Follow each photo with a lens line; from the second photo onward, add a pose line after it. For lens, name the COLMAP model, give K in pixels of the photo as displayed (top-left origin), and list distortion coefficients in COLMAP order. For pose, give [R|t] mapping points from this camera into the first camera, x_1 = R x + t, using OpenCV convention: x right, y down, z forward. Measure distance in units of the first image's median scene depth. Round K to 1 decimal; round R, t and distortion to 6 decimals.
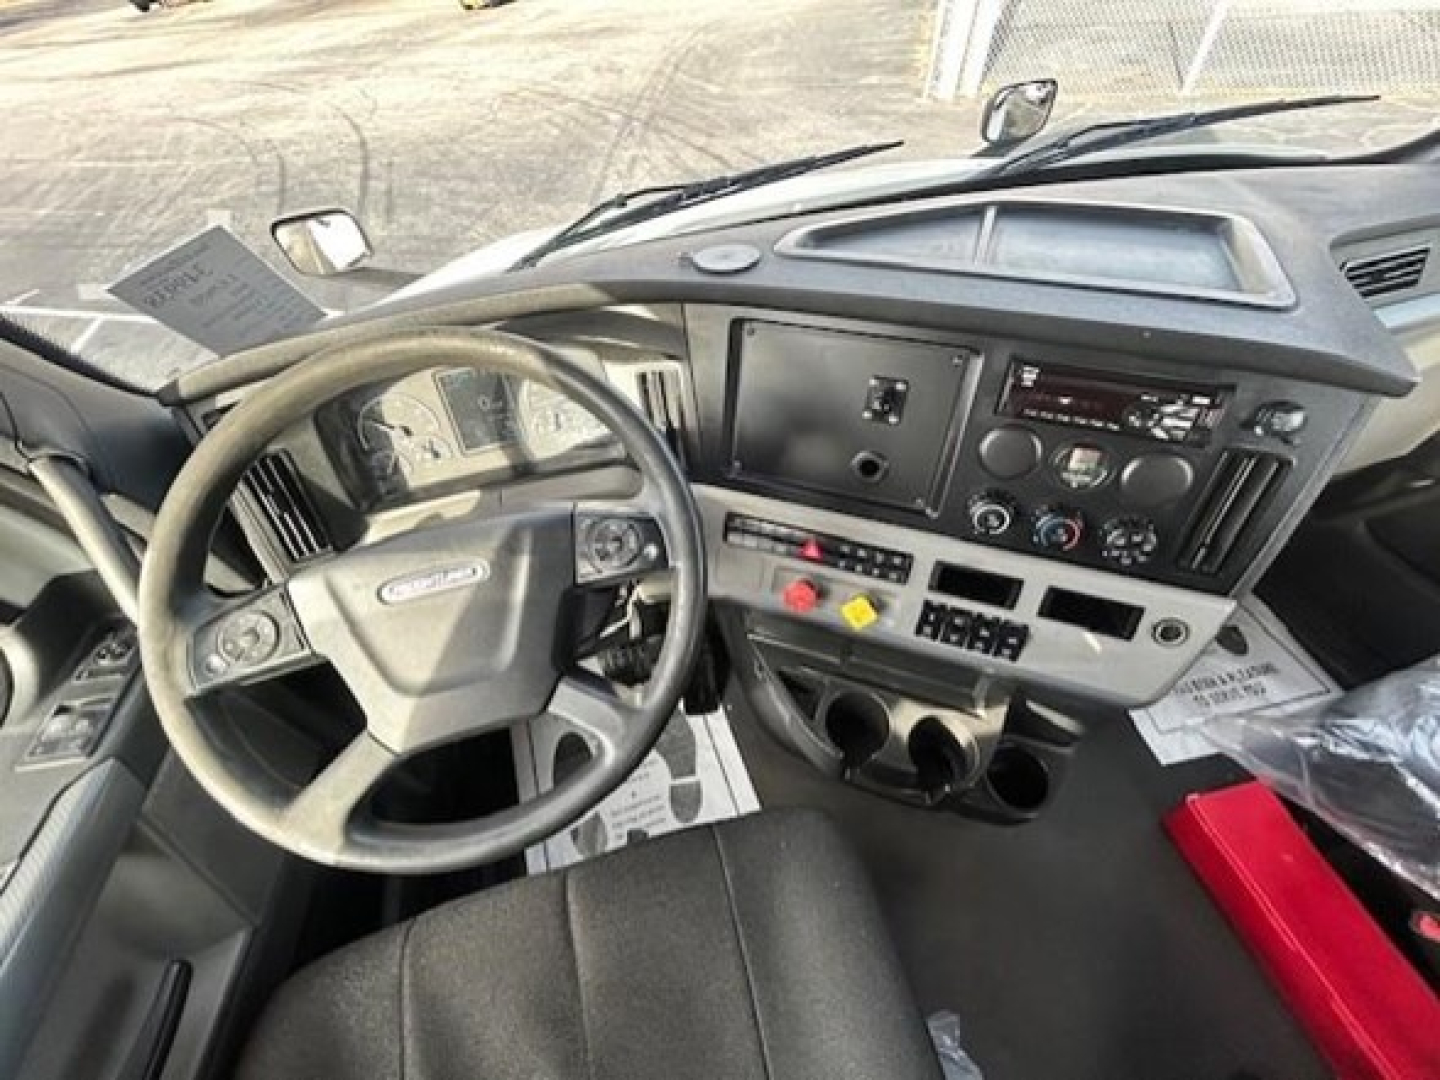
lens RADIAL K [[591.1, 0, 737.5], [0, 591.1, 537.2], [0, 0, 1]] dist [0.006877, -0.005207]
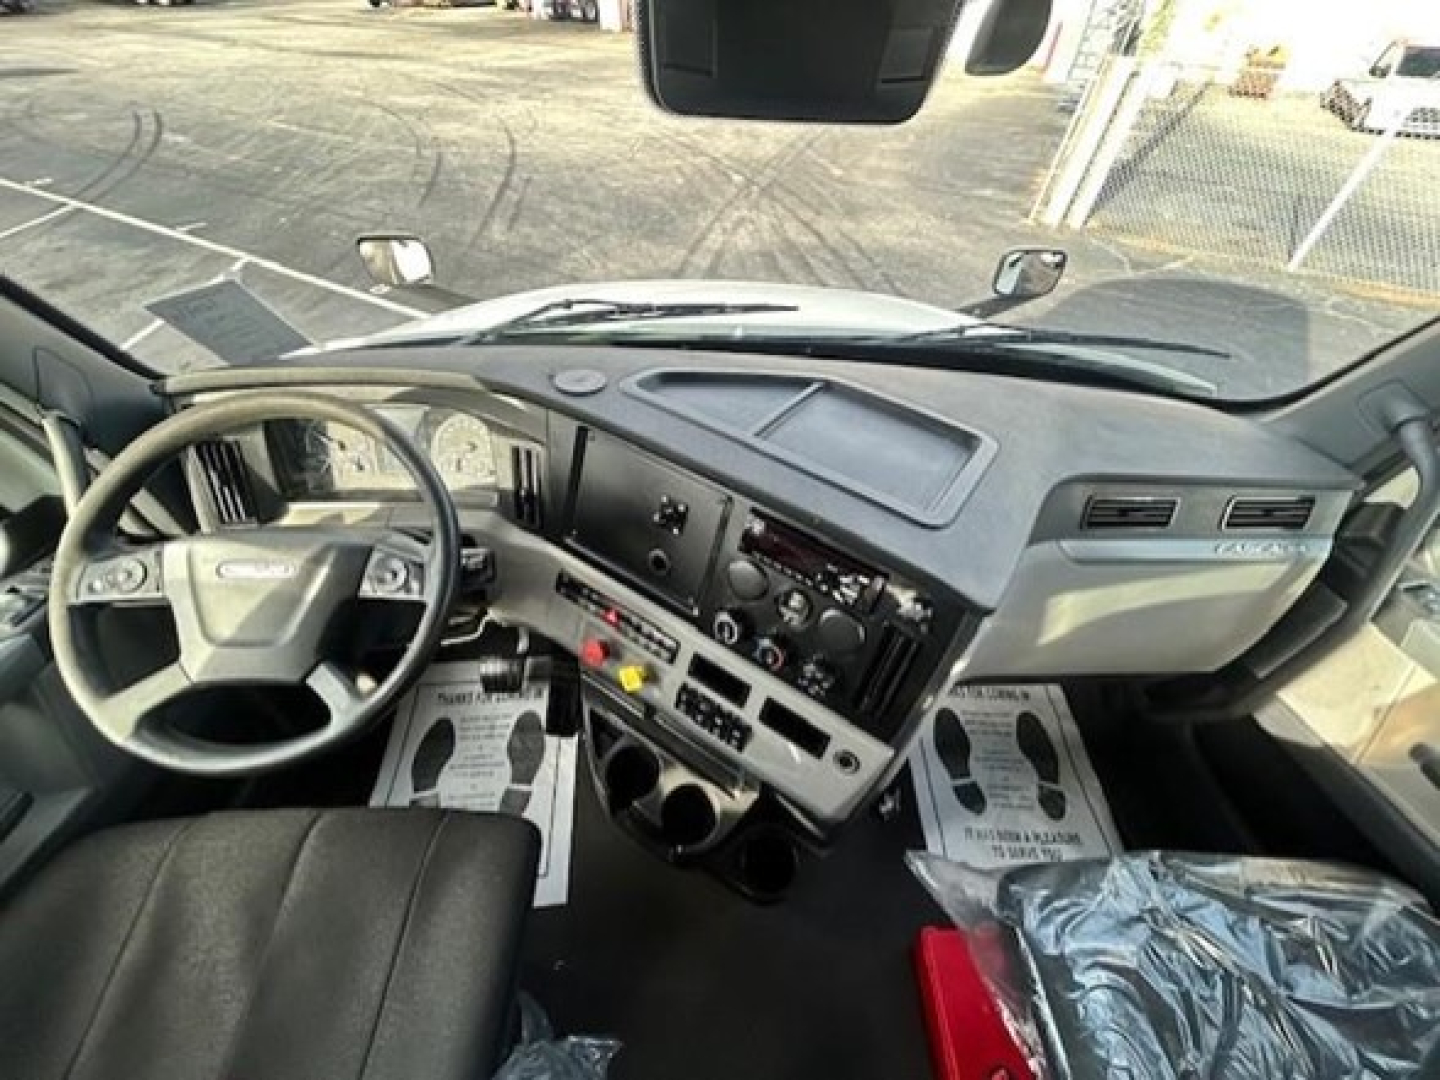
lens RADIAL K [[587.2, 0, 720.0], [0, 587.2, 540.0], [0, 0, 1]] dist [0.000579, 0.000318]
pose [[0.965626, 0.244438, -0.088409, 0.341963], [-0.250112, 0.966360, -0.059942, -0.095715], [0.070783, 0.079994, 0.994279, -0.163052]]
